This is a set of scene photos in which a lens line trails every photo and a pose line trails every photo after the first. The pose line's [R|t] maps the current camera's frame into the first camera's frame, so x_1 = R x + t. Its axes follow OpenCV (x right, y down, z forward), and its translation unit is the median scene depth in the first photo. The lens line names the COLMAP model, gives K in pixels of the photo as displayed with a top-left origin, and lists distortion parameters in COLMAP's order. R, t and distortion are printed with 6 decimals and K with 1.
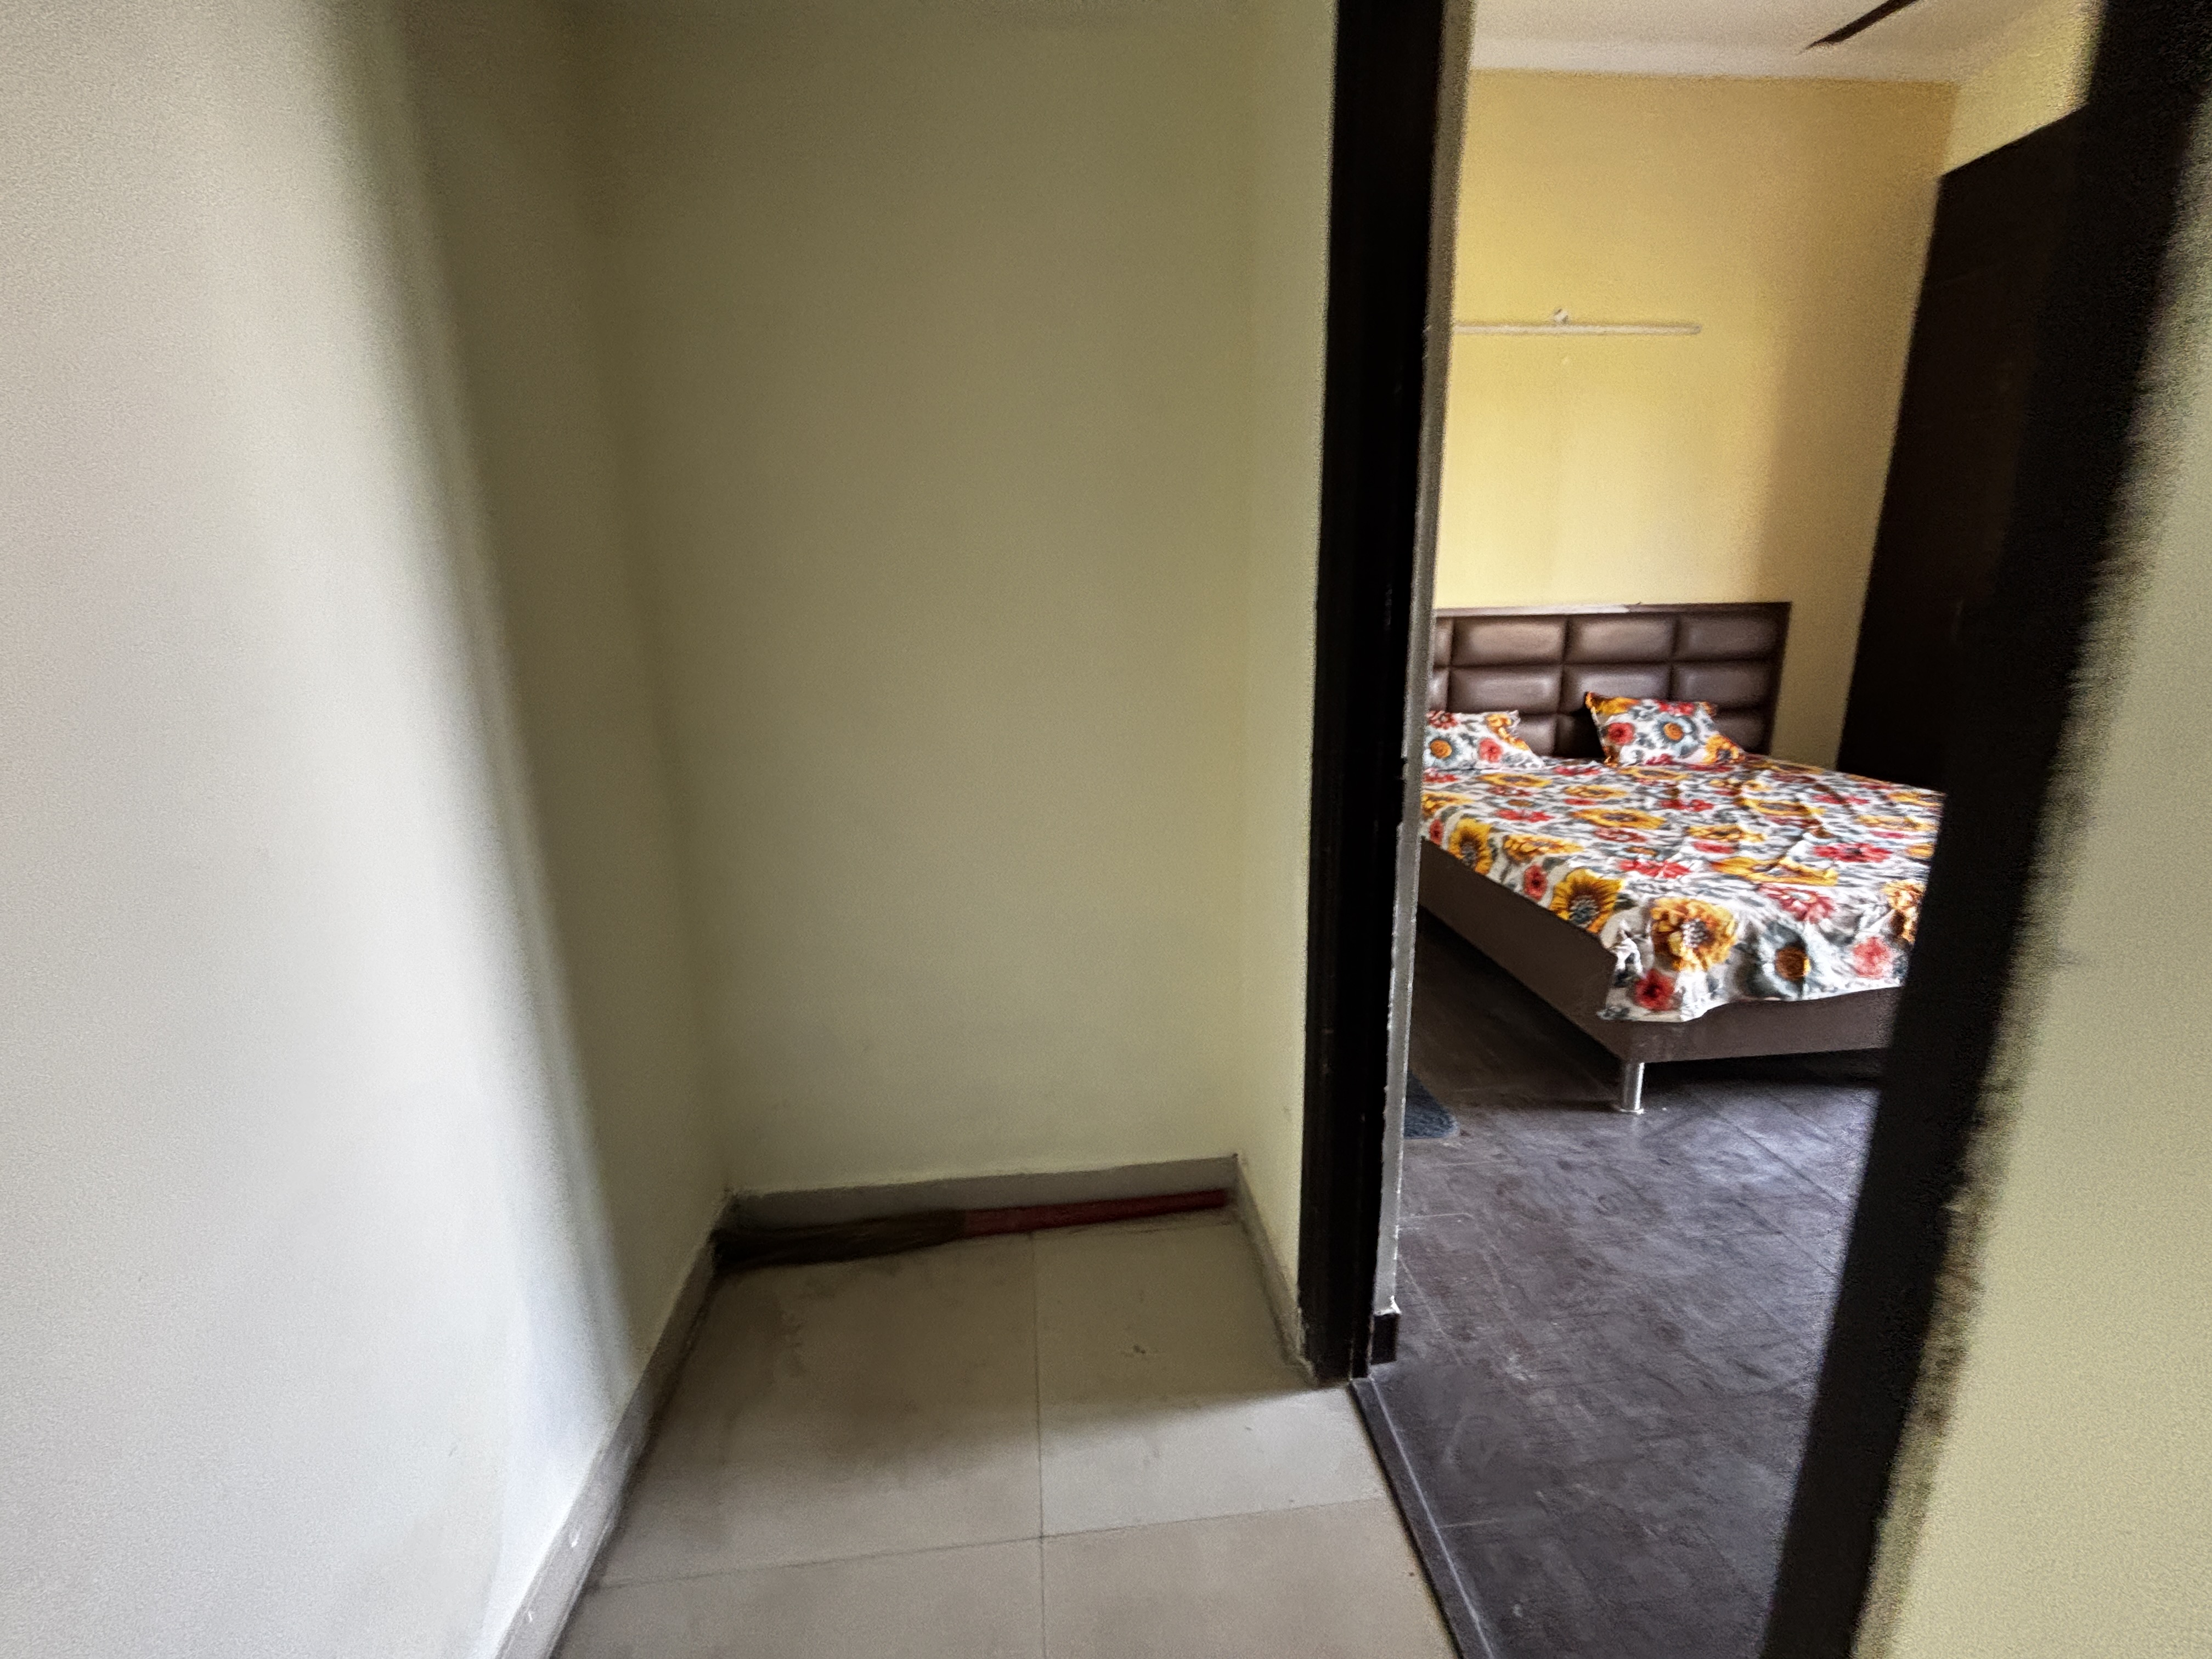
lens RADIAL K [[896.1, 0, 1103.3], [0, 896.1, 826.3], [0, 0, 1]] dist [-0.027048, 0.018287]
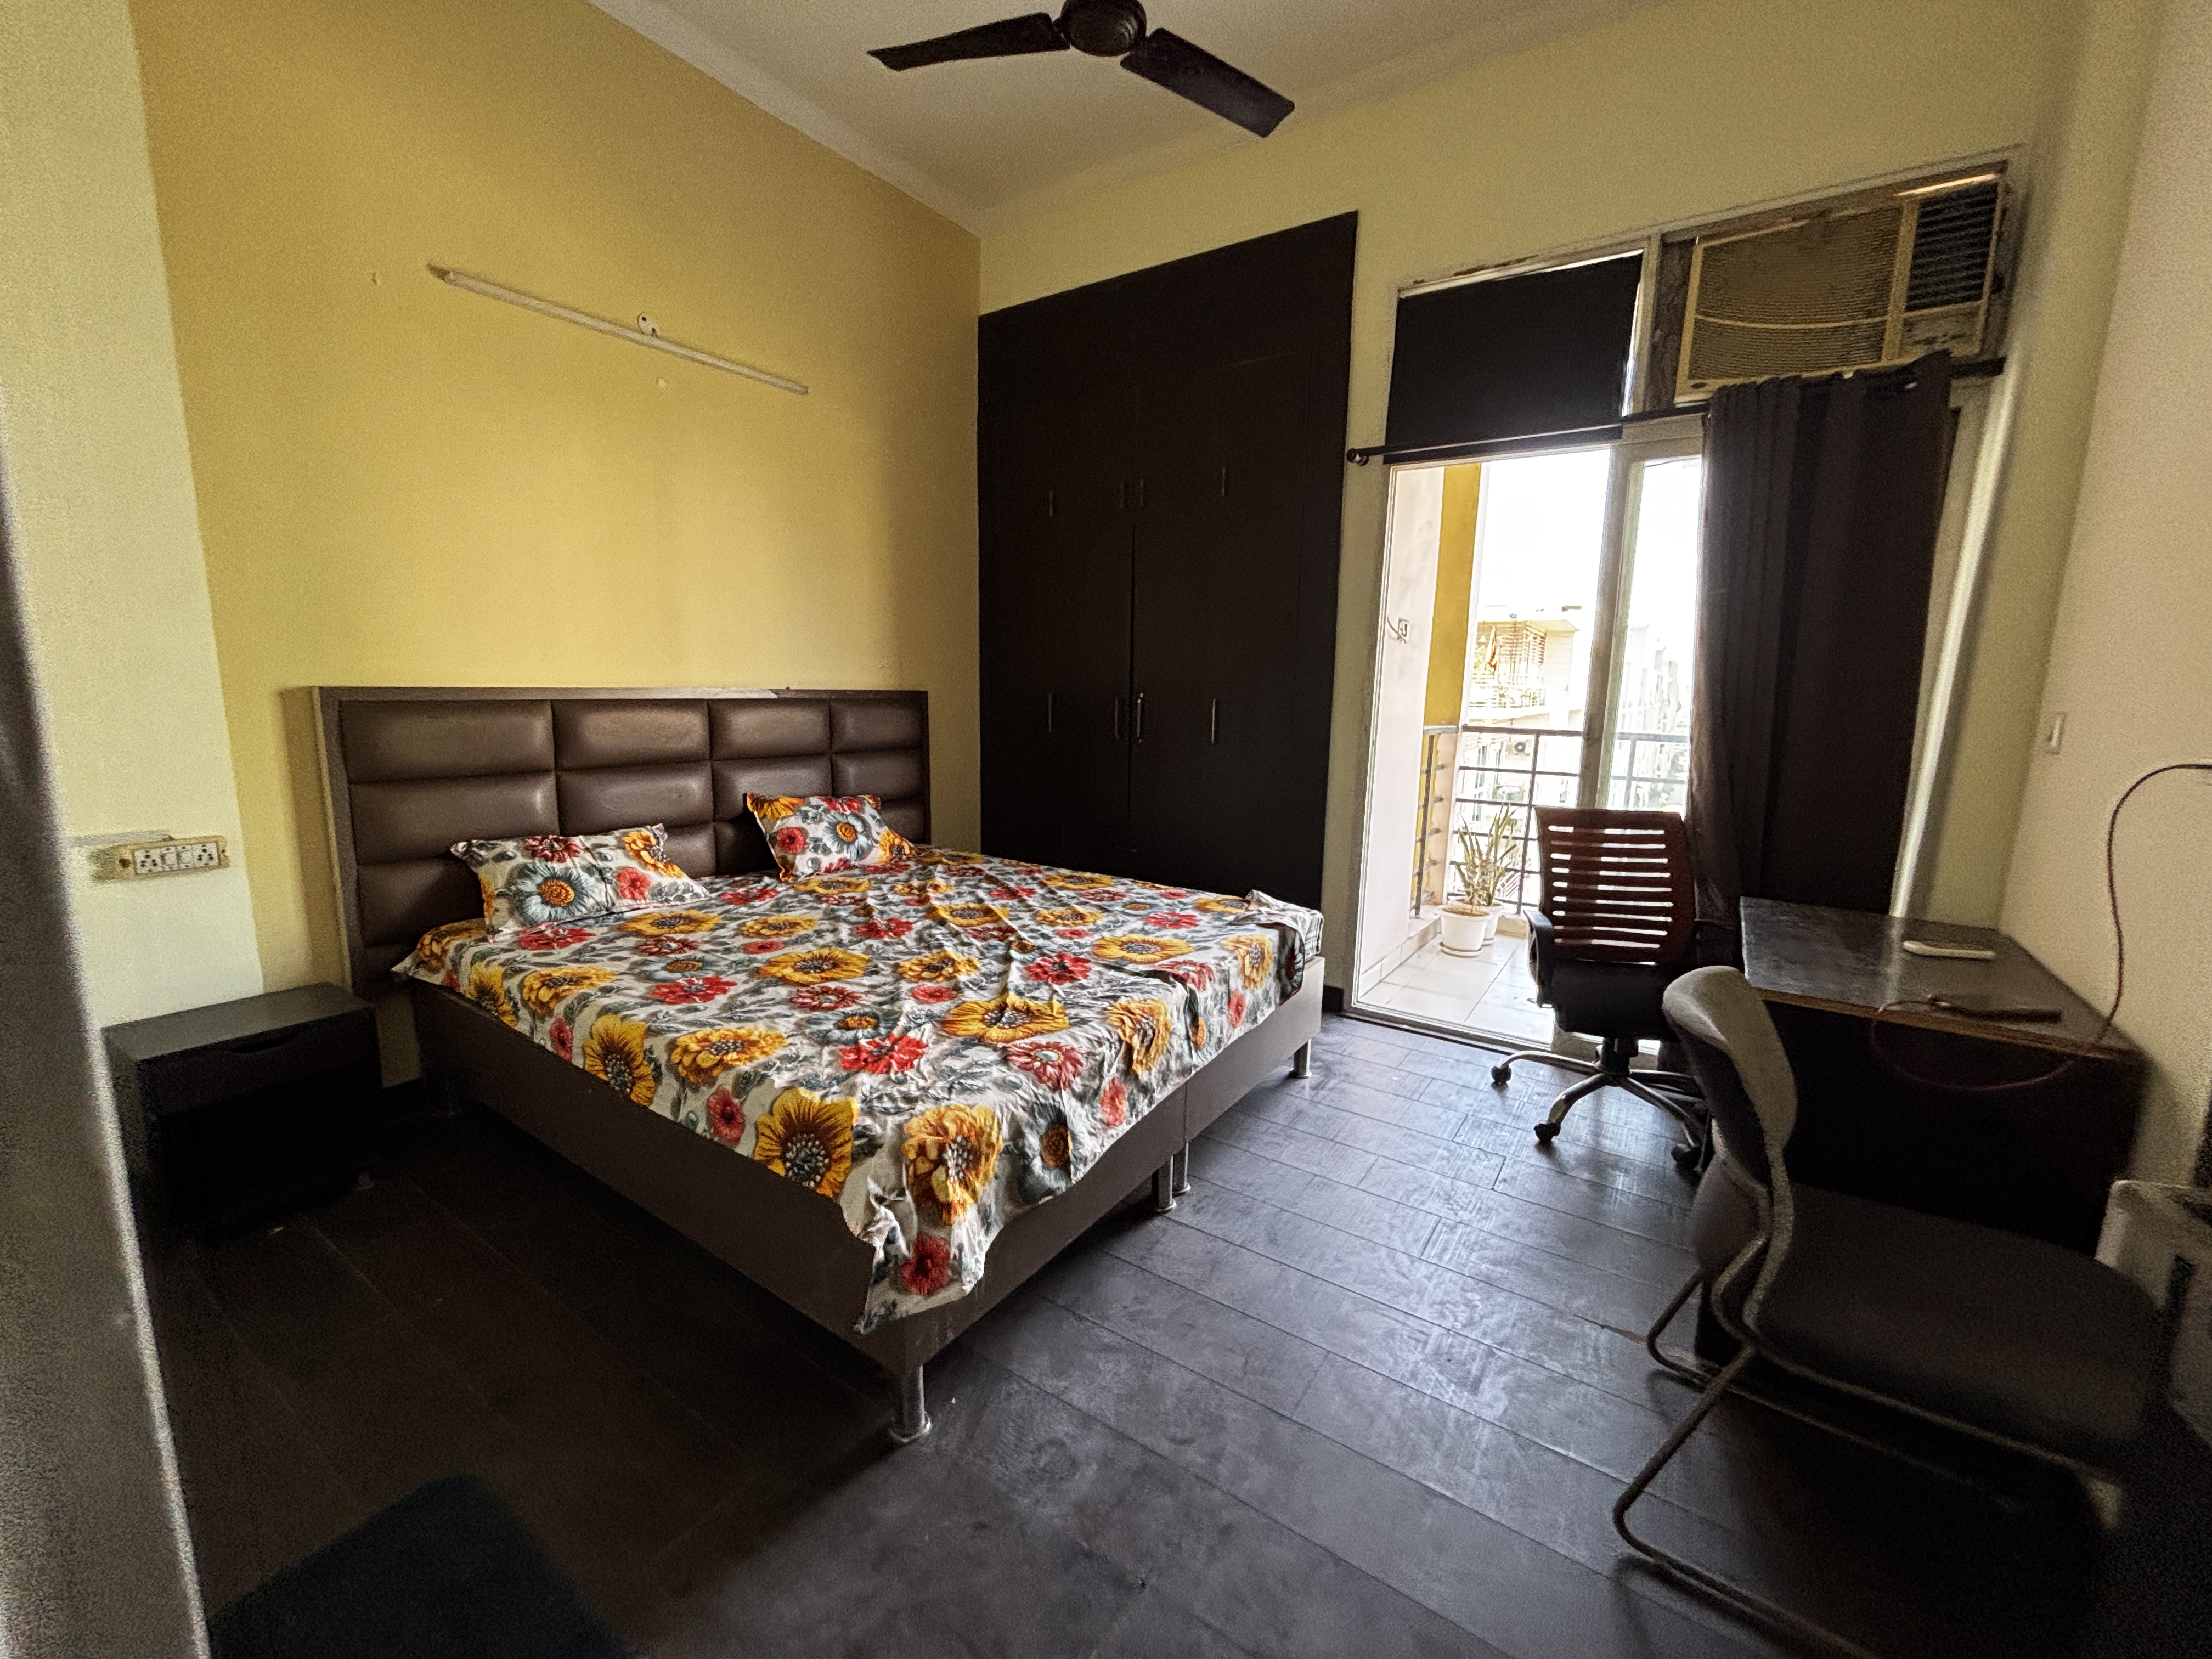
lens RADIAL K [[896.1, 0, 1104.6], [0, 896.1, 823.0], [0, 0, 1]] dist [0.003503, -0.000366]
pose [[0.633061, -0.090032, 0.768849, 0.185956], [0.156876, 0.987526, -0.013531, -0.098760], [-0.758040, 0.129179, 0.639288, 0.364746]]
